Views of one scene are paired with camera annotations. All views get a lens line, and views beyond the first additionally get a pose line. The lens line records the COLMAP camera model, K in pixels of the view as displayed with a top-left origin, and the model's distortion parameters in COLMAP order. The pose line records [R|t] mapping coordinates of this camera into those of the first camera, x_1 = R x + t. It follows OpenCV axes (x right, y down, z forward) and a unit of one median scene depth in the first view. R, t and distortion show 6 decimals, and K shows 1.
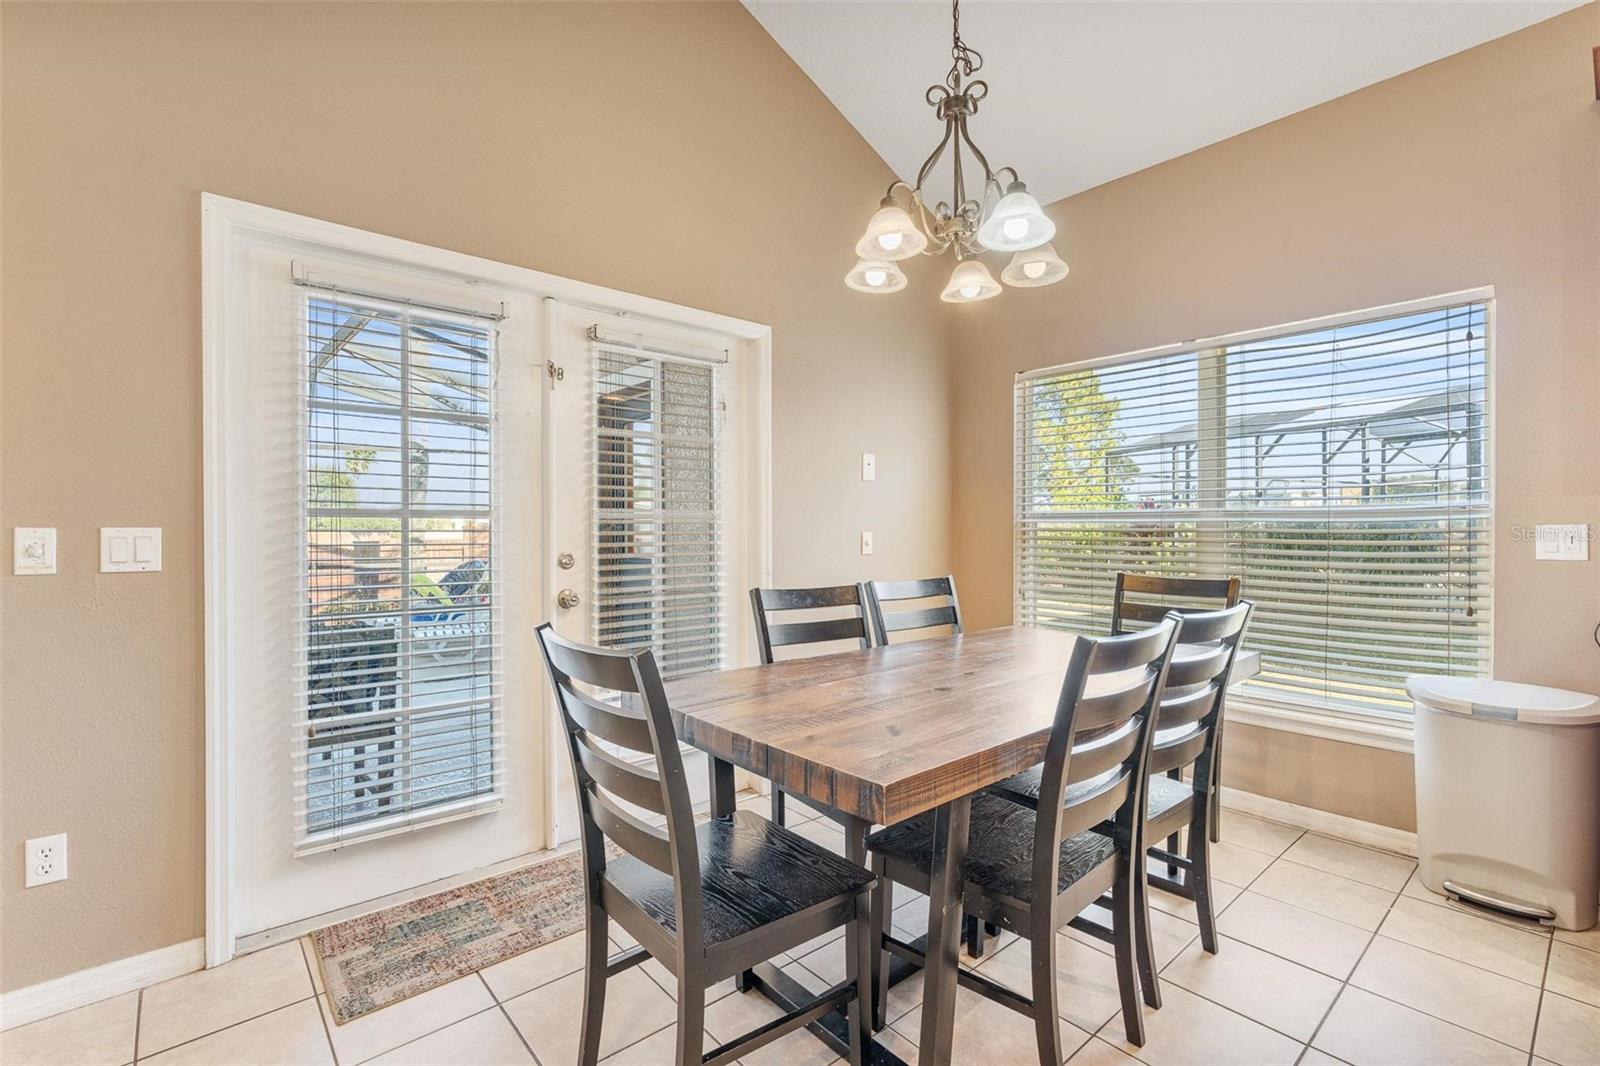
lens RADIAL K [[723.5, 0, 813.9], [0, 723.5, 527.8], [0, 0, 1]] dist [-0.004467, 0.001635]
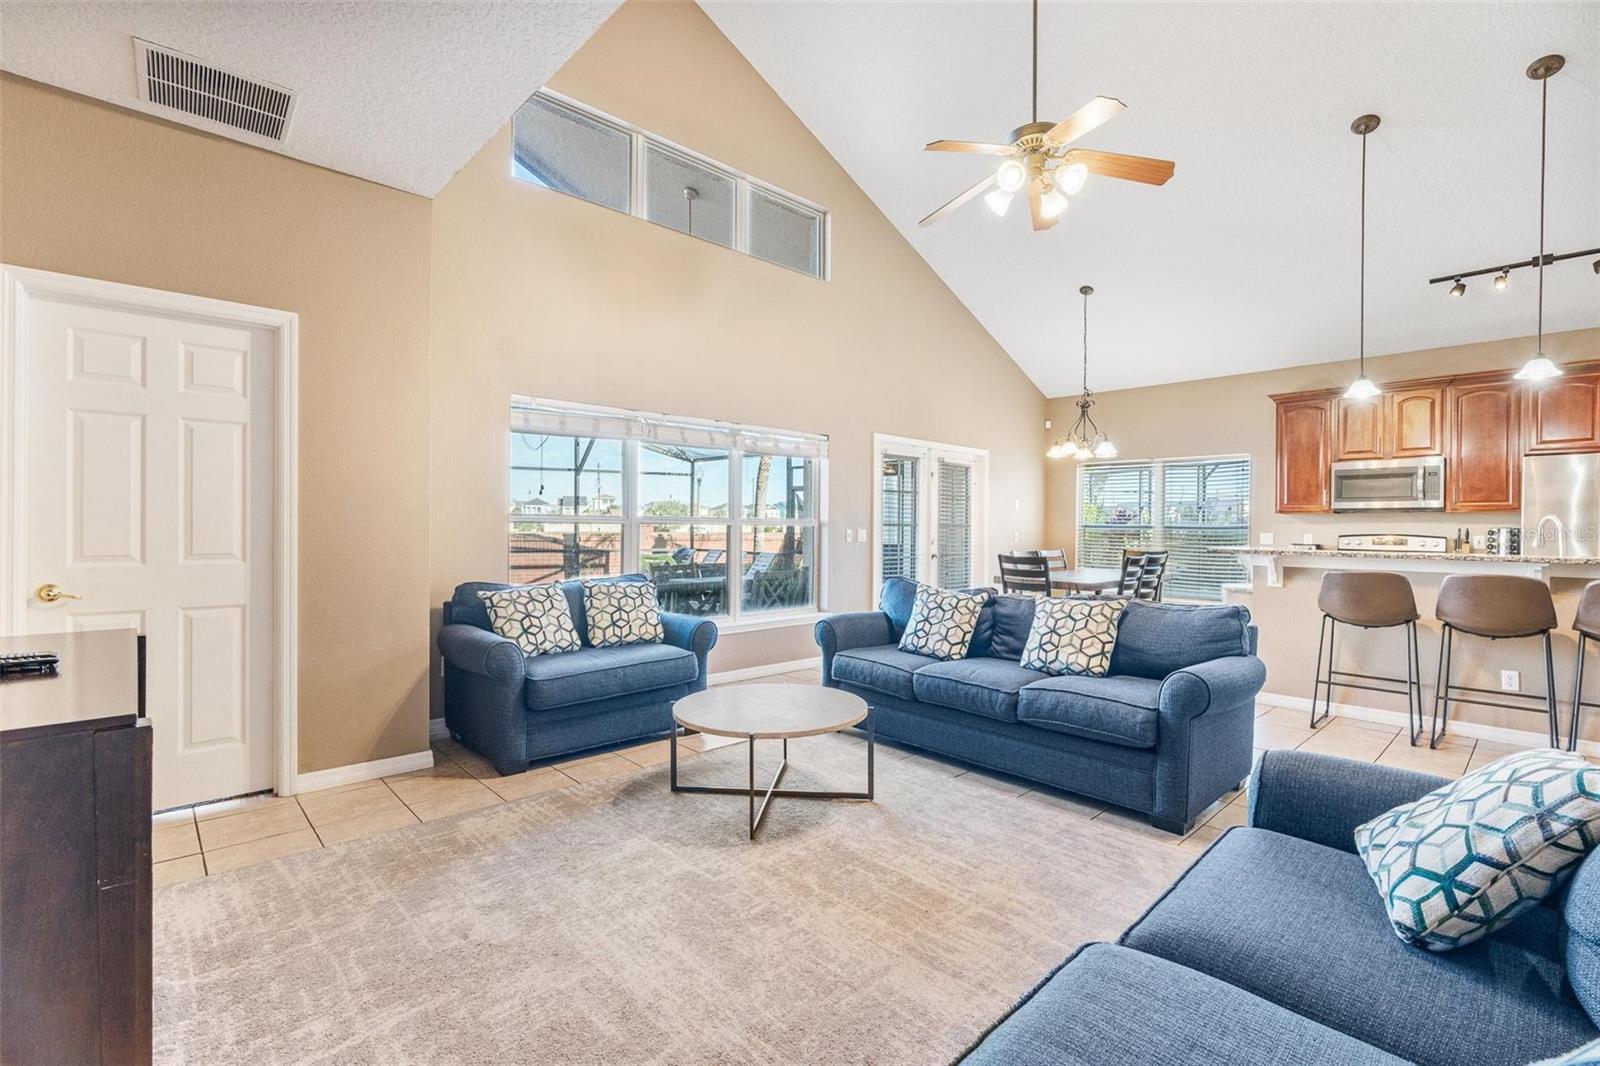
lens RADIAL K [[723.5, 0, 793.1], [0, 723.5, 530.5], [0, 0, 1]] dist [-0.004467, 0.001635]
pose [[0.999706, 0.012347, 0.020854, -0.989413], [-0.012439, 0.999913, 0.004300, -0.004474], [-0.020799, -0.004558, 0.999773, -1.892606]]
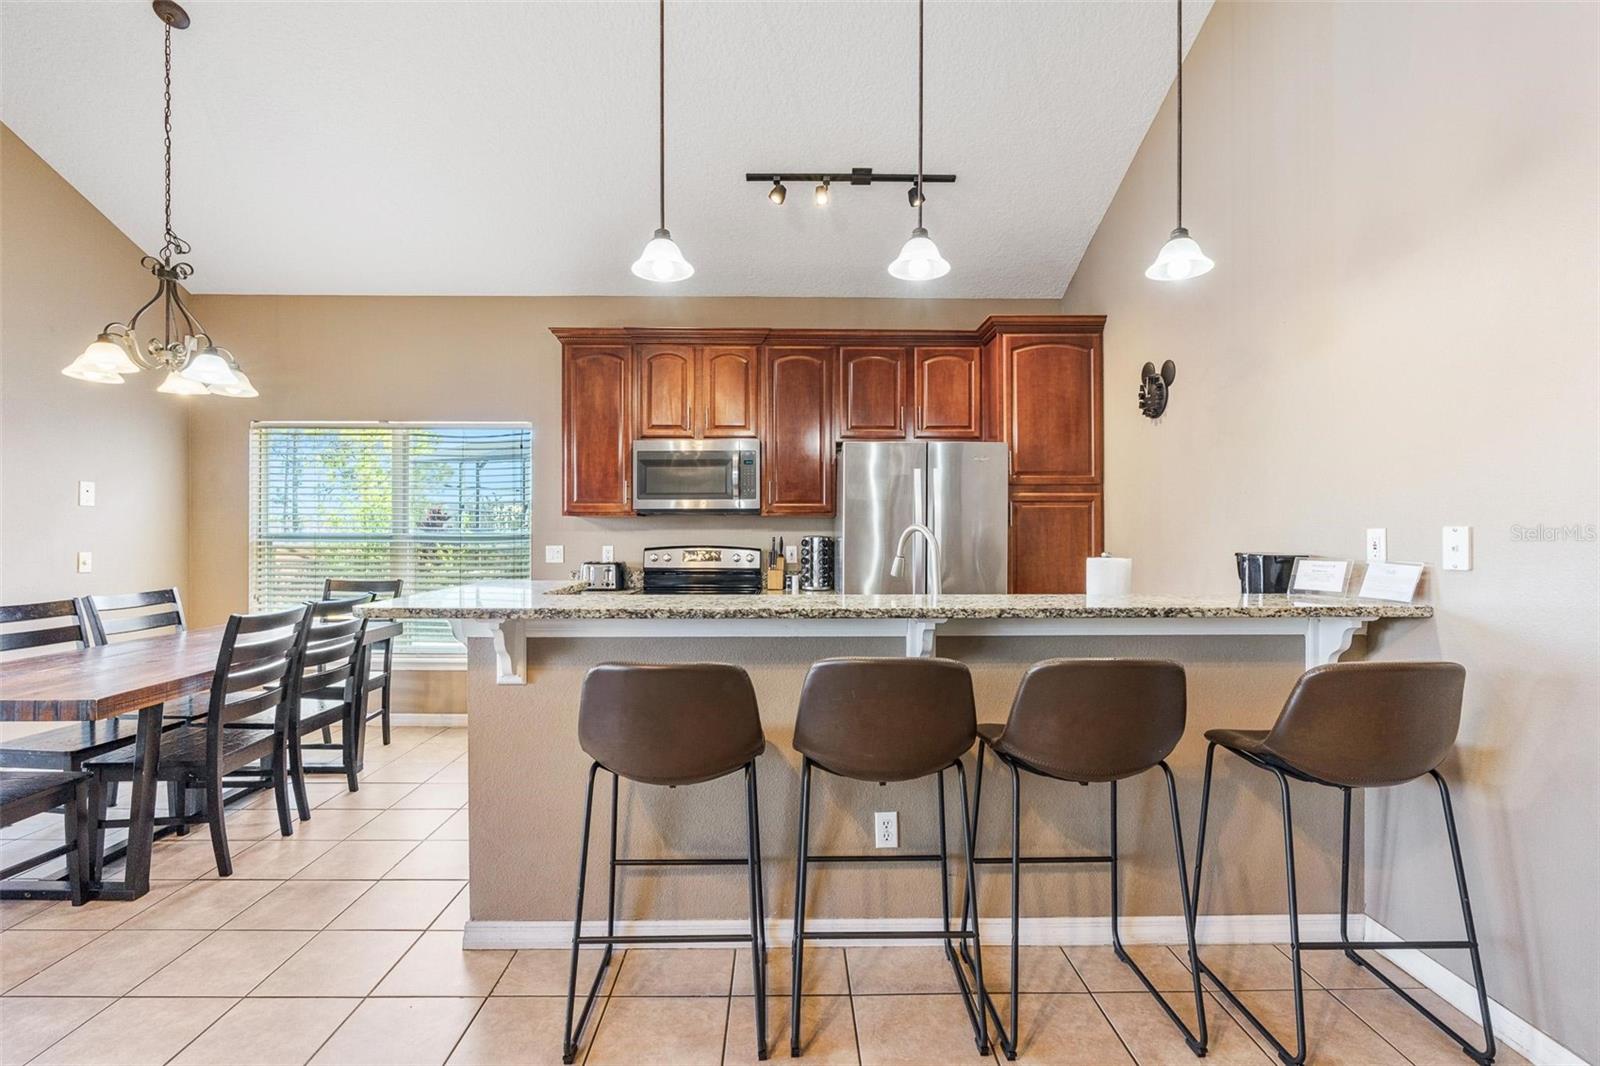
lens RADIAL K [[723.5, 0, 791.8], [0, 723.5, 532.4], [0, 0, 1]] dist [-0.004467, 0.001635]
pose [[0.661901, -0.000499, 0.749592, -0.054856], [-0.004097, 0.999982, 0.004283, -0.049105], [-0.749580, -0.005905, 0.661887, -0.775108]]
